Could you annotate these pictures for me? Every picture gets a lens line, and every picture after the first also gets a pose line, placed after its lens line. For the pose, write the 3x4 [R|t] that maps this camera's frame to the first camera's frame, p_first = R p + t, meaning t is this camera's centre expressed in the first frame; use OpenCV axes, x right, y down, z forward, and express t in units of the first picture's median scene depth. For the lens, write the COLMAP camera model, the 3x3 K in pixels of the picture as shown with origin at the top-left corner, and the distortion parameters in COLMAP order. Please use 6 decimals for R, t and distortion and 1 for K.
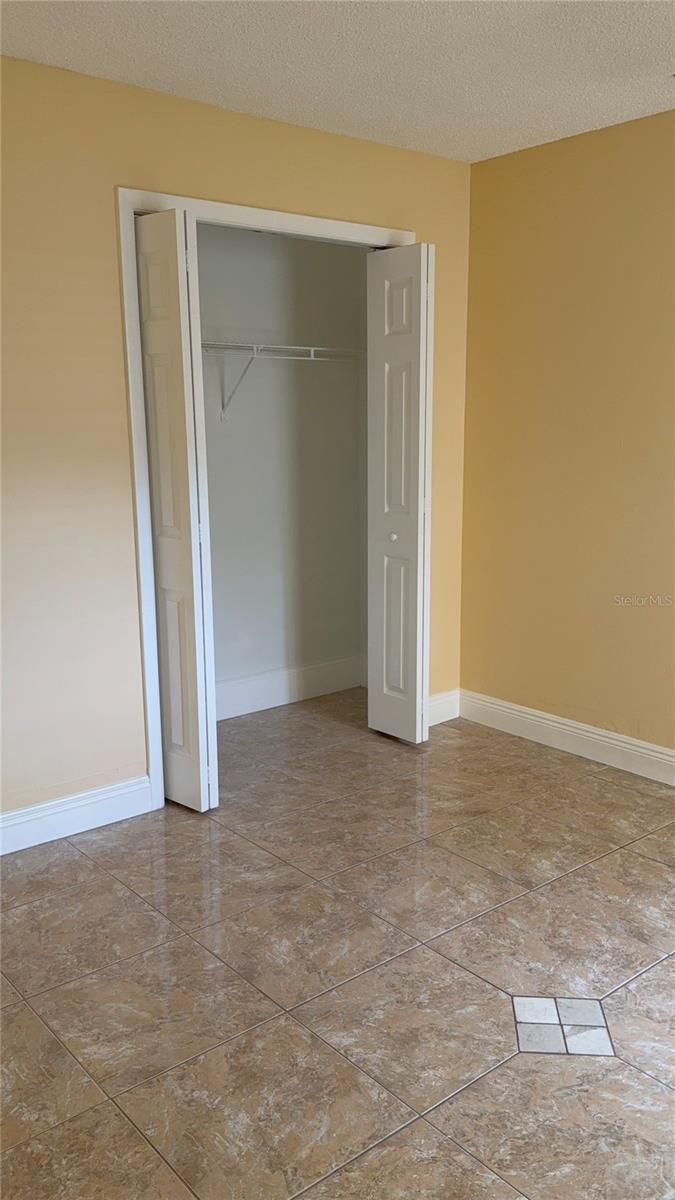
lens RADIAL K [[945.3, 0, 332.8], [0, 945.3, 598.1], [0, 0, 1]] dist [-0.004060, -0.002968]
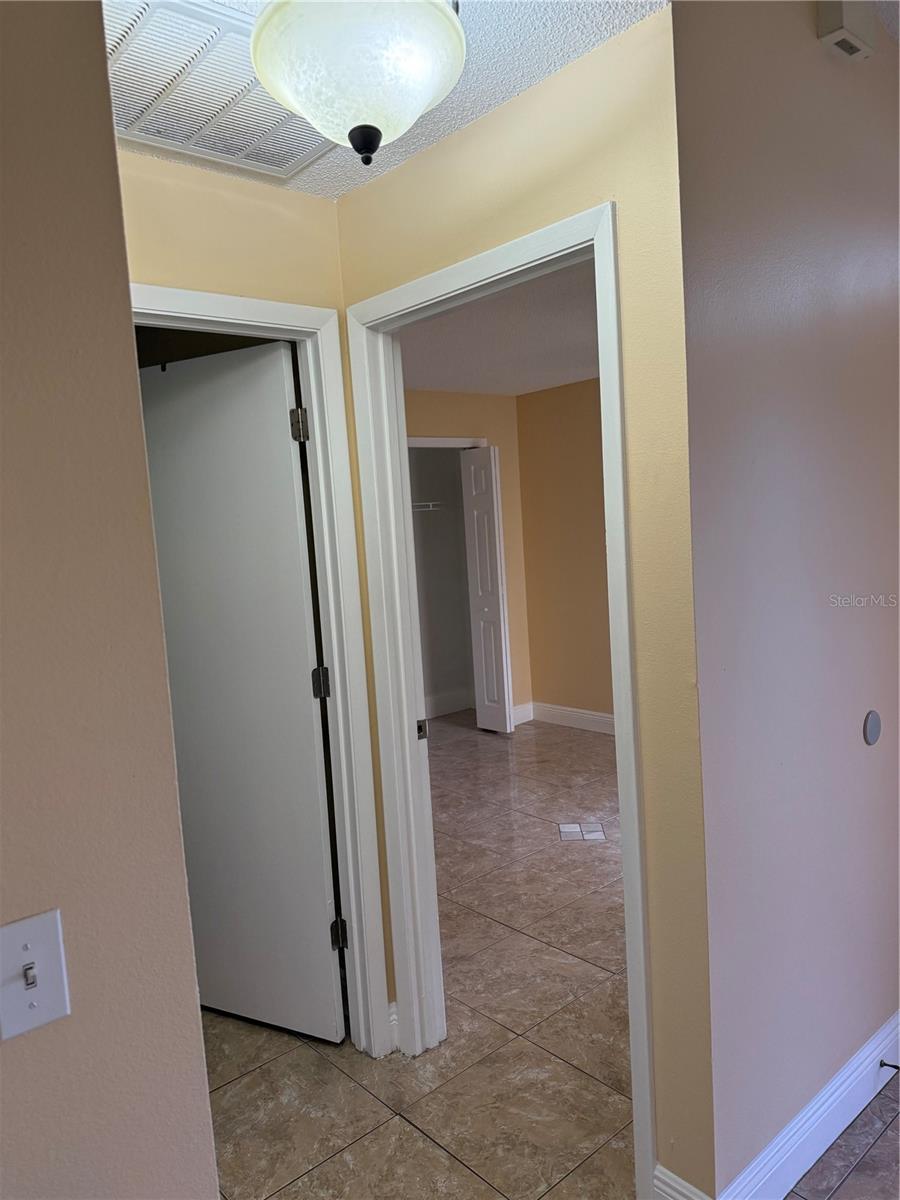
lens RADIAL K [[846.6, 0, 452.3], [0, 846.6, 599.8], [0, 0, 1]] dist [-0.014182, -0.004799]
pose [[0.997843, -0.059004, 0.028782, -0.044438], [0.061554, 0.993311, -0.097697, 0.072313], [-0.022825, 0.099257, 0.994800, -0.601099]]
